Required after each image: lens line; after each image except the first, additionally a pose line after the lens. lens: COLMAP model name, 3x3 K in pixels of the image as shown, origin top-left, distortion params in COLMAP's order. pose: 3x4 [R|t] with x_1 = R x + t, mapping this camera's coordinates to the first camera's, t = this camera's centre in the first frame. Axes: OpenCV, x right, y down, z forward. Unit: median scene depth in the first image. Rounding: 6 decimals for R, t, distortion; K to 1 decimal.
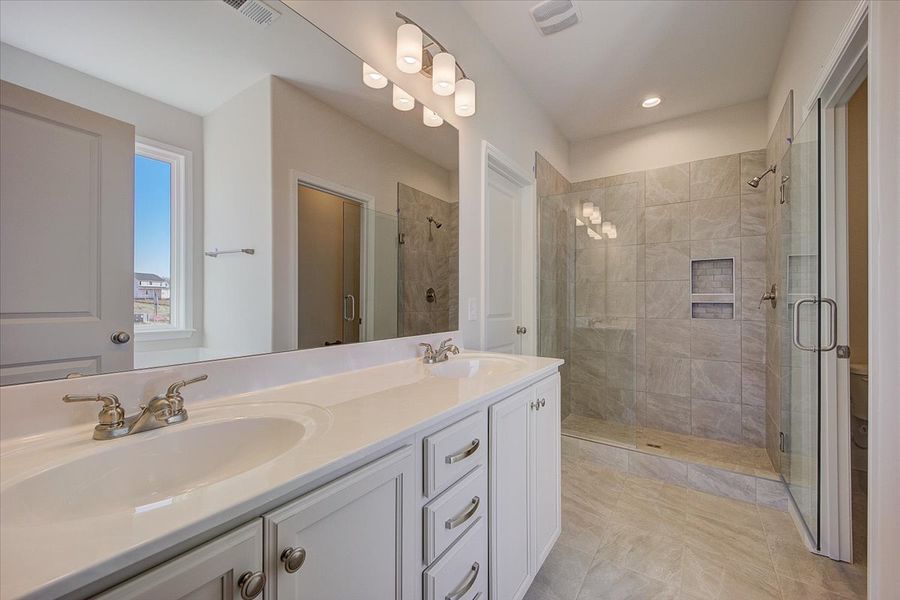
lens RADIAL K [[364.6, 0, 448.0], [0, 364.6, 299.5], [0, 0, 1]] dist [0.012192, -0.004657]
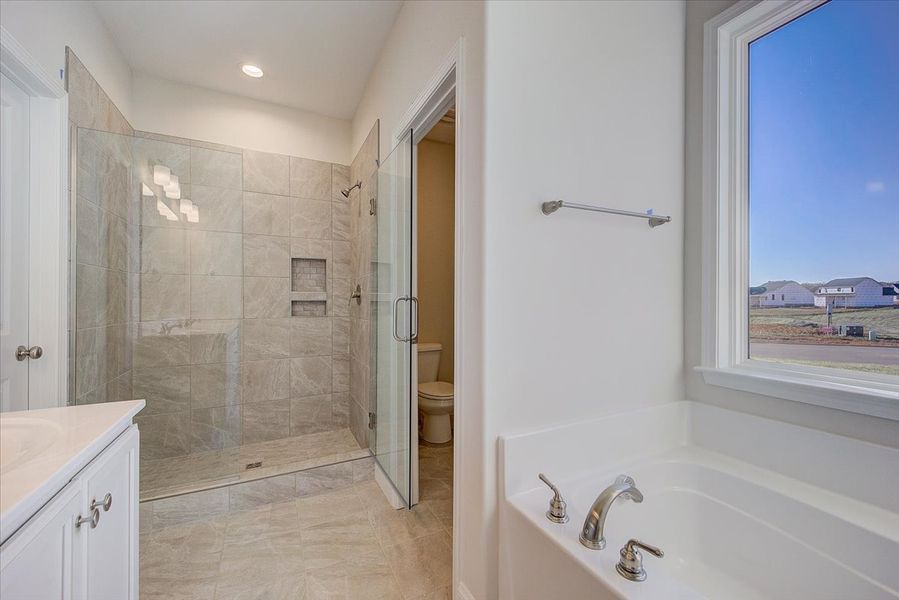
lens RADIAL K [[364.2, 0, 455.8], [0, 364.2, 295.6], [0, 0, 1]] dist [0.012192, -0.004657]
pose [[0.476551, 0.004826, 0.879134, 0.019208], [-0.002722, 0.999988, -0.004014, -0.002173], [-0.879143, -0.000480, 0.476559, 0.154229]]
